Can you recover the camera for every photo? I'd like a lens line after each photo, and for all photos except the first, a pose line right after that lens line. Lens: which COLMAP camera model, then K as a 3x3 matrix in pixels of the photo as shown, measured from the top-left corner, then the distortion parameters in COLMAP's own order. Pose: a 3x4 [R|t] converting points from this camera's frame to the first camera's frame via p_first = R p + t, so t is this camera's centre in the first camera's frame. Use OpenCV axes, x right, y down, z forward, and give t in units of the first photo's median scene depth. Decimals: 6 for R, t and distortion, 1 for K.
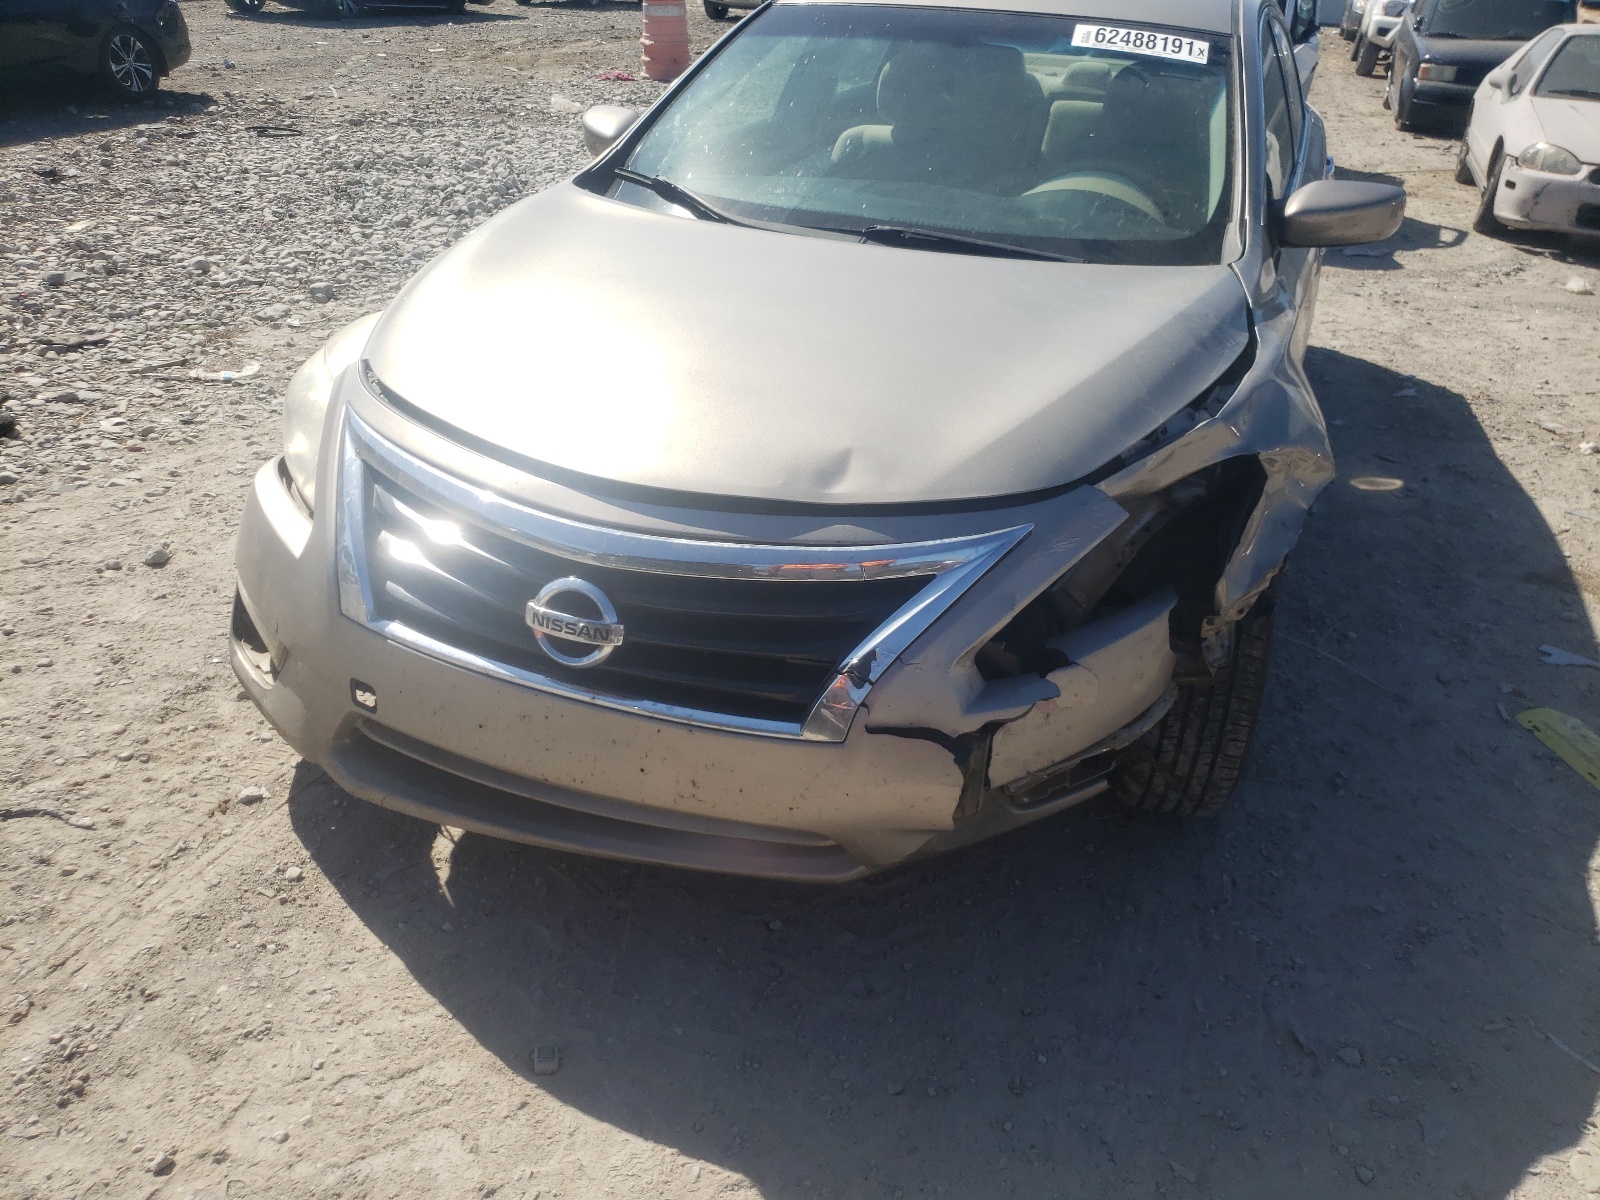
lens RADIAL K [[1205.6, 0, 799.7], [0, 1205.6, 596.2], [0, 0, 1]] dist [0.004469, -0.006511]
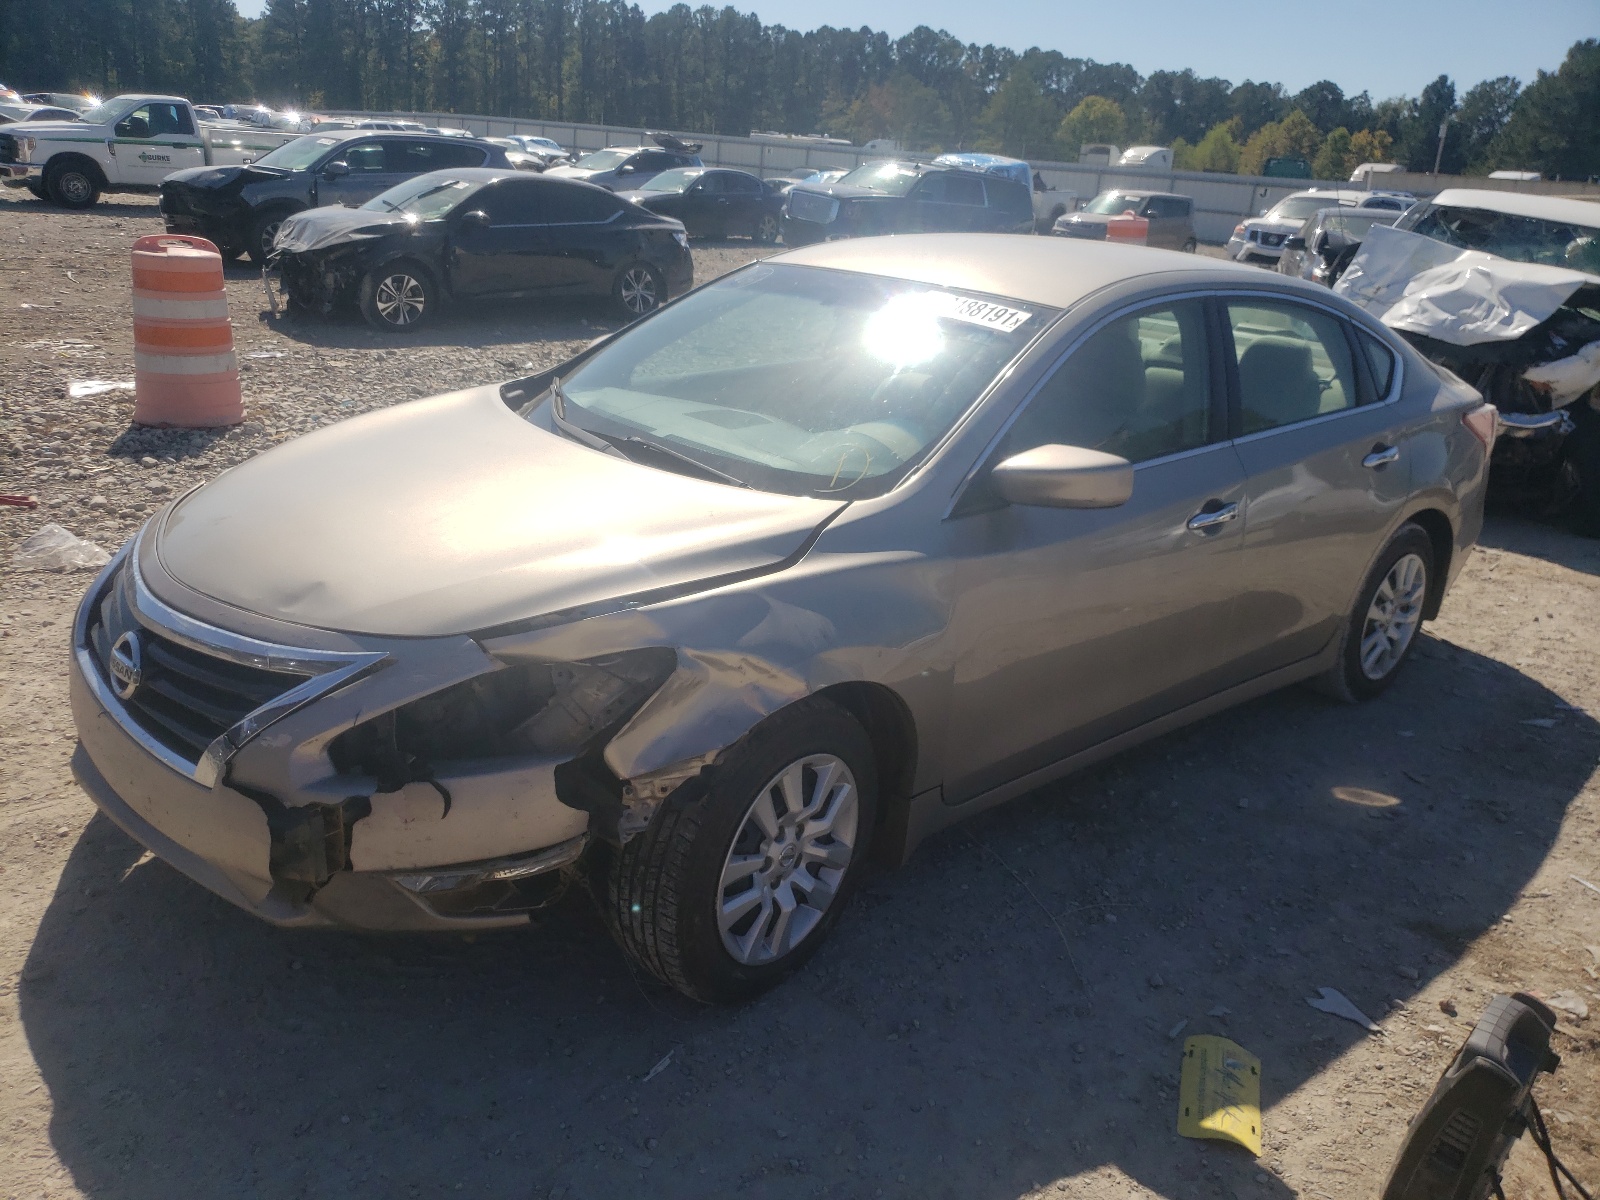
lens RADIAL K [[1205.6, 0, 795.8], [0, 1205.6, 599.5], [0, 0, 1]] dist [0.004469, -0.006511]
pose [[0.898611, 0.159735, -0.408635, 0.857110], [-0.231710, 0.963671, -0.132845, -0.035230], [0.372570, 0.214061, 0.902978, 0.017129]]
